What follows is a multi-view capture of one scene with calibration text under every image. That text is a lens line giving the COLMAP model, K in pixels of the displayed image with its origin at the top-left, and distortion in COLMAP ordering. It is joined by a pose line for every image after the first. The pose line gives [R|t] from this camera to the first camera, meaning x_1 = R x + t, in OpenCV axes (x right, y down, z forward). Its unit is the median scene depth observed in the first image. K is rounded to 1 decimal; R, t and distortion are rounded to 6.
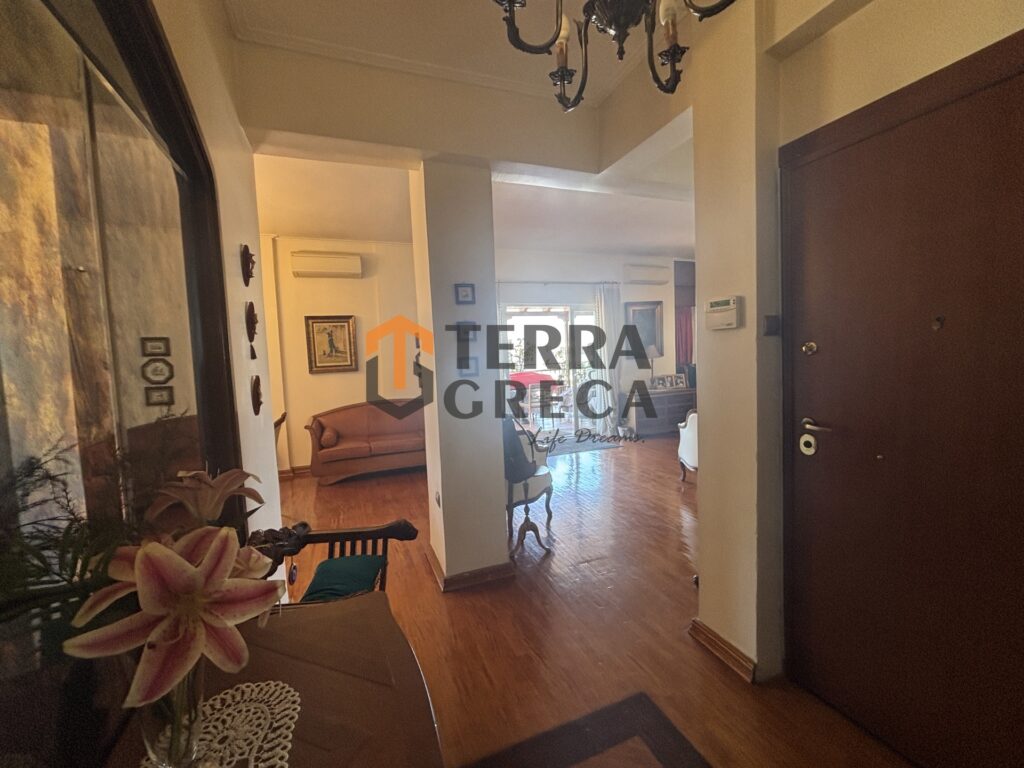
lens RADIAL K [[417.2, 0, 509.6], [0, 417.2, 380.1], [0, 0, 1]] dist [0.003214, 0.000514]
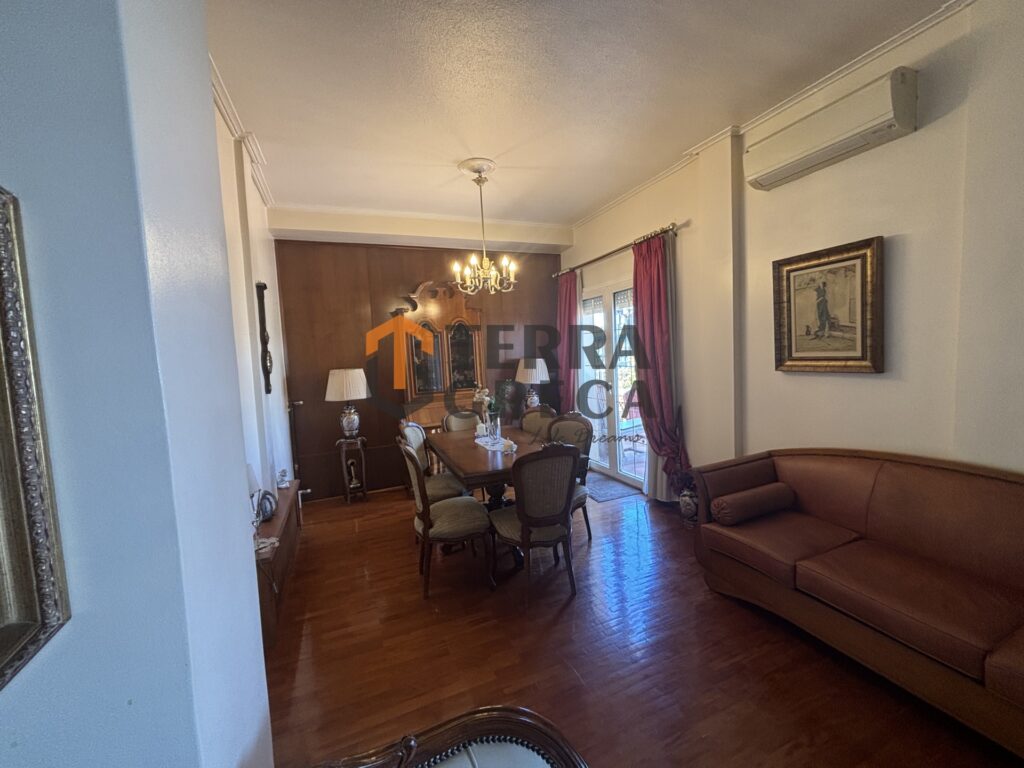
lens RADIAL K [[417.2, 0, 509.6], [0, 417.2, 380.1], [0, 0, 1]] dist [0.003214, 0.000514]
pose [[0.012296, 0.111980, -0.993634, 0.045318], [-0.009214, 0.993680, 0.111871, -0.058999], [0.999882, 0.007780, 0.013250, 0.641766]]
